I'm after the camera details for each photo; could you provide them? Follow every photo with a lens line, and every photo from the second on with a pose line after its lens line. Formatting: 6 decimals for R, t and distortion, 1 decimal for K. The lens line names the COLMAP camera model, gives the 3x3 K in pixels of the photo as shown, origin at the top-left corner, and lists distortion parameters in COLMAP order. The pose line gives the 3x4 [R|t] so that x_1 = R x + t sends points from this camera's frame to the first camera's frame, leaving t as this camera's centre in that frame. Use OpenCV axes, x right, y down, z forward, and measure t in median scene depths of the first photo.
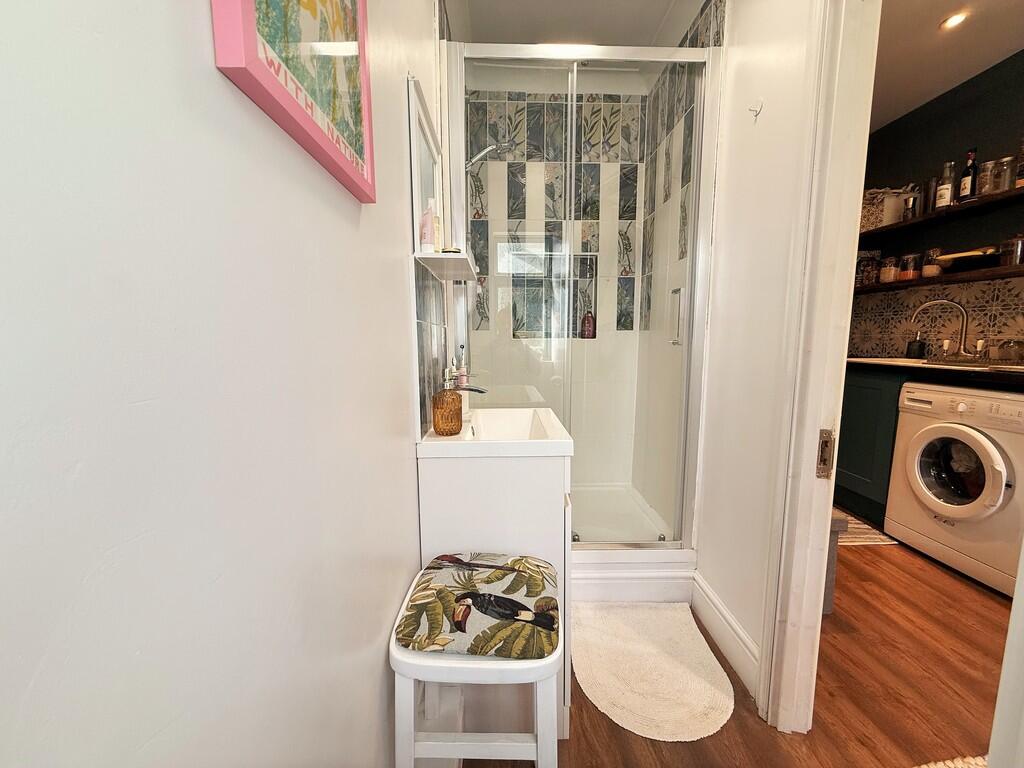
lens RADIAL K [[406.9, 0, 510.1], [0, 406.9, 388.7], [0, 0, 1]] dist [0.000984, 0.000305]
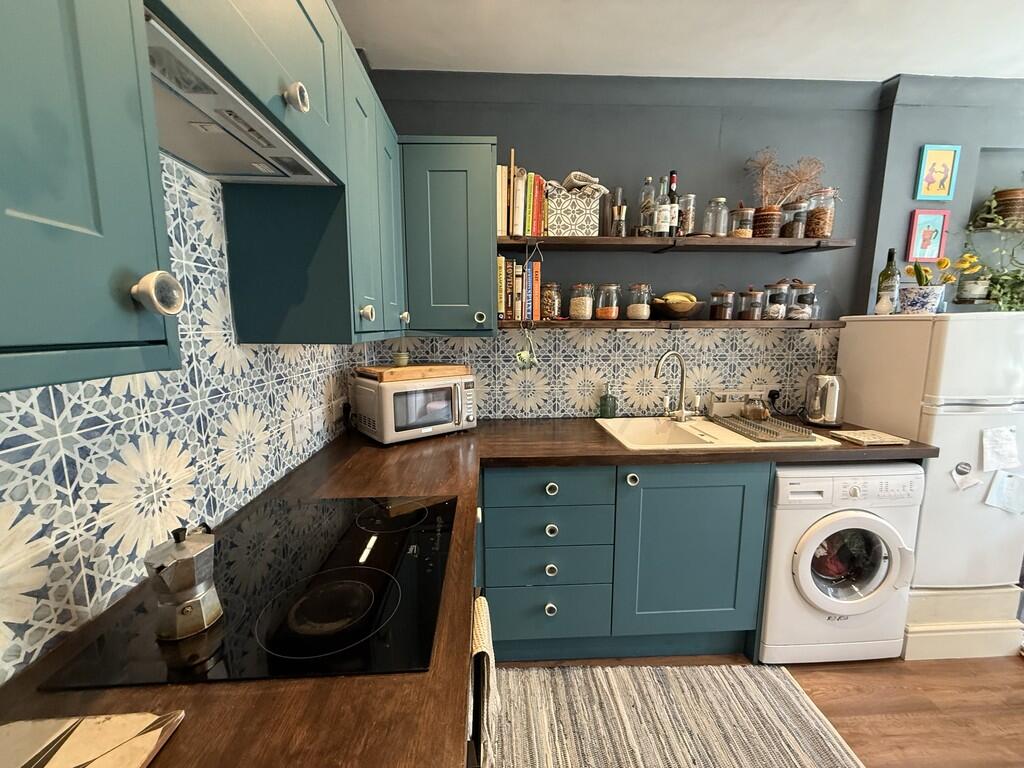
lens RADIAL K [[406.9, 0, 511.0], [0, 406.9, 382.7], [0, 0, 1]] dist [0.000984, 0.000305]
pose [[-0.041329, -0.009458, 0.999101, 0.225313], [0.141985, 0.989751, 0.015243, -0.188095], [-0.989006, 0.142487, -0.039562, 1.280358]]
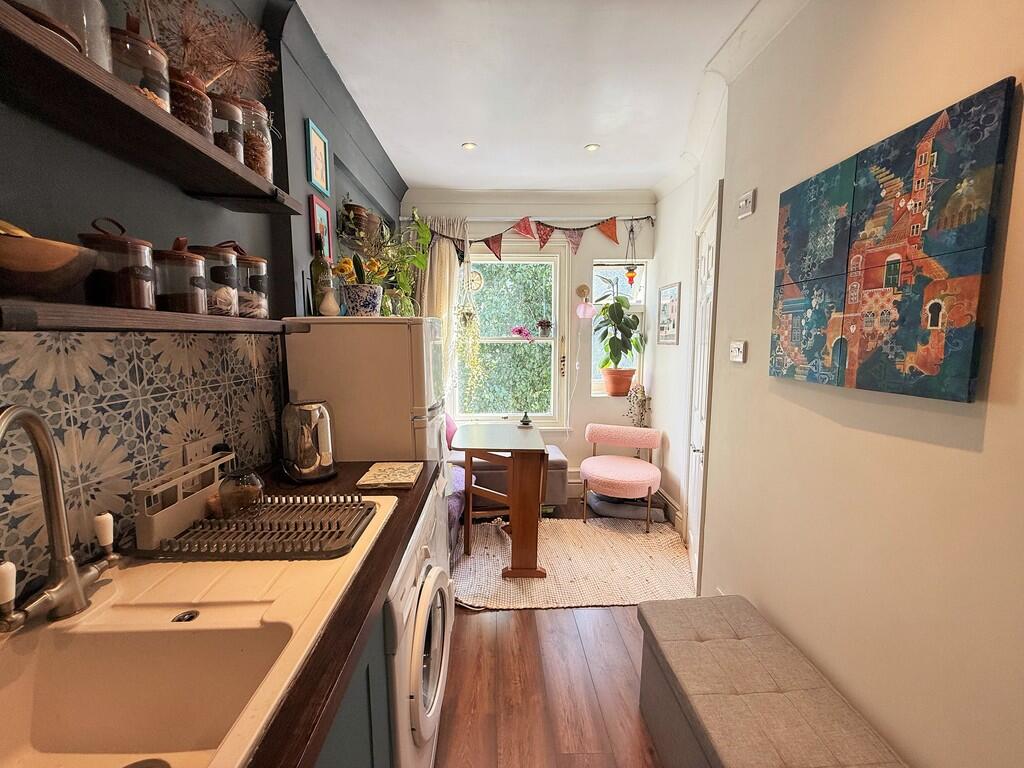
lens RADIAL K [[406.9, 0, 507.8], [0, 406.9, 383.1], [0, 0, 1]] dist [0.000984, 0.000305]
pose [[-0.990514, 0.136586, 0.015028, 0.663868], [0.136098, 0.960094, 0.244328, -0.217793], [0.018943, 0.244055, -0.969576, 1.164255]]
